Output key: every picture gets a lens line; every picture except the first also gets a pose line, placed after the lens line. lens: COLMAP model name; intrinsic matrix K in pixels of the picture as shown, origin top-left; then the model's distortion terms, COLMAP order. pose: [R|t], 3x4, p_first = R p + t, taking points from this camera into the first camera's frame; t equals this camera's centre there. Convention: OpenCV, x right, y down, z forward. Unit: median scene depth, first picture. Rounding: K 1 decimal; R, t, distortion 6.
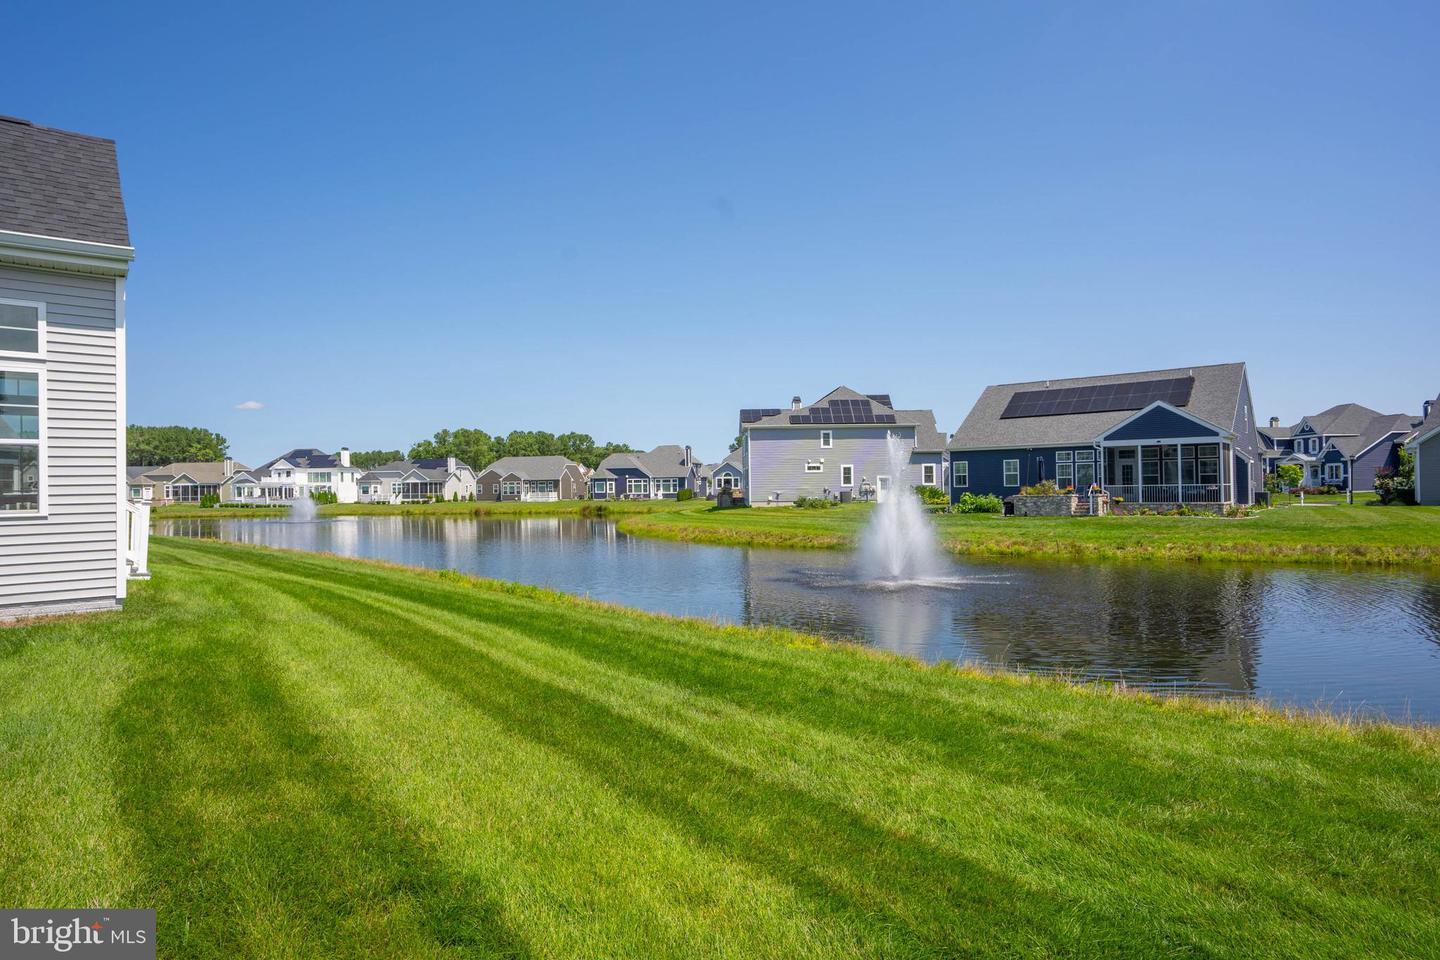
lens RADIAL K [[814.2, 0, 720.0], [0, 814.2, 480.0], [0, 0, 1]] dist [-0.018534, 0.021498]
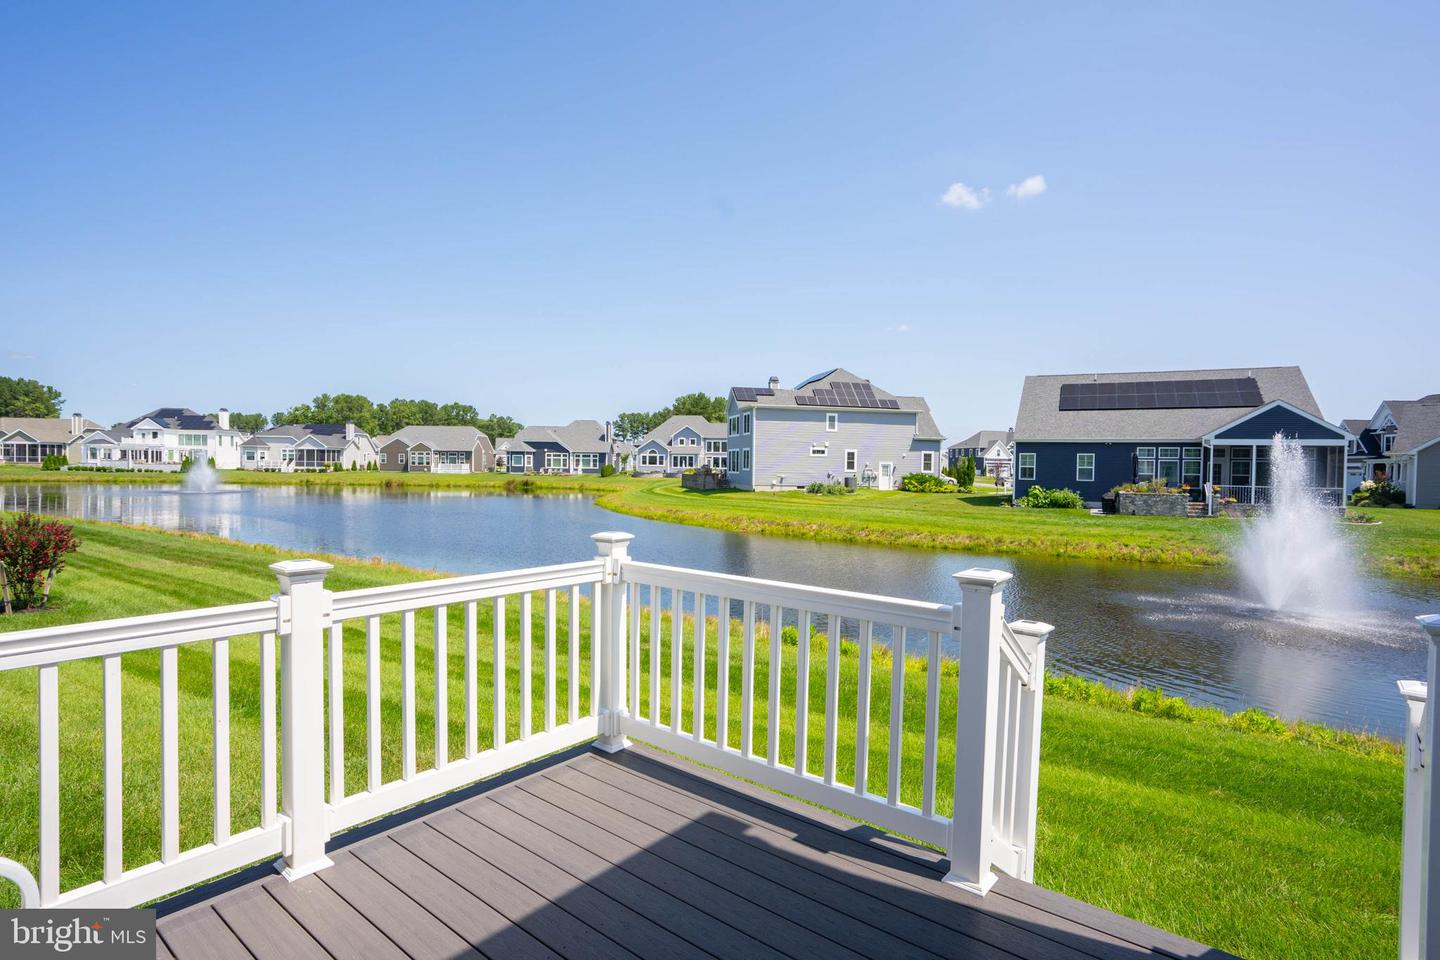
lens RADIAL K [[731.3, 0, 720.0], [0, 731.3, 480.0], [0, 0, 1]] dist [-0.052471, 0.028688]
pose [[0.976273, 0.024719, 0.215126, -0.097227], [-0.032059, 0.999014, 0.030697, -0.002240], [-0.214156, -0.036865, 0.976104, 0.097342]]
